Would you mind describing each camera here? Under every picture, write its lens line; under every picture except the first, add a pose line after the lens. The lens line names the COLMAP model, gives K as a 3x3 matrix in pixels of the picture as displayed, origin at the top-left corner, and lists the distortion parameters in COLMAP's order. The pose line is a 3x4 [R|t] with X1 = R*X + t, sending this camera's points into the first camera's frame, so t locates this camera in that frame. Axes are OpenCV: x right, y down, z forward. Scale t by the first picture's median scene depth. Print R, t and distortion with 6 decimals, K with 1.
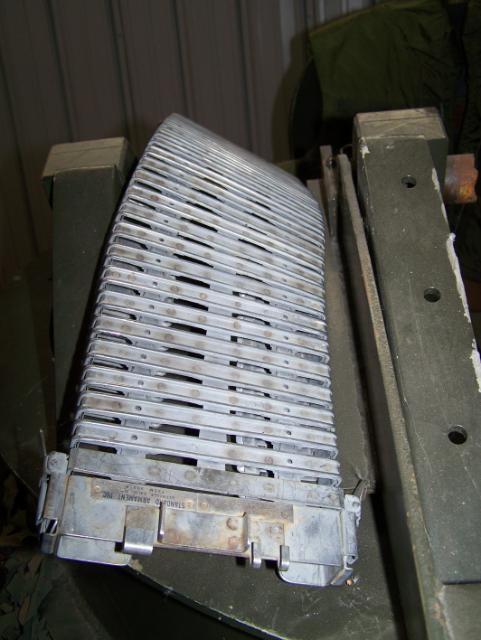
lens RADIAL K [[734.1, 0, 240.2], [0, 734.1, 319.6], [0, 0, 1]] dist [-0.202275, 0.341829]
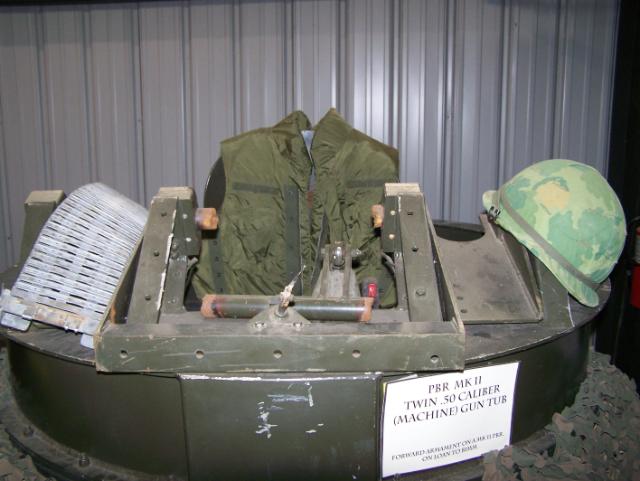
lens RADIAL K [[734.1, 0, 306.3], [0, 734.1, 240.4], [0, 0, 1]] dist [-0.202275, 0.341829]
pose [[0.996056, 0.078012, 0.042268, 0.622348], [-0.067309, 0.974752, -0.212903, 0.401738], [-0.057810, 0.209219, 0.976159, -1.478175]]
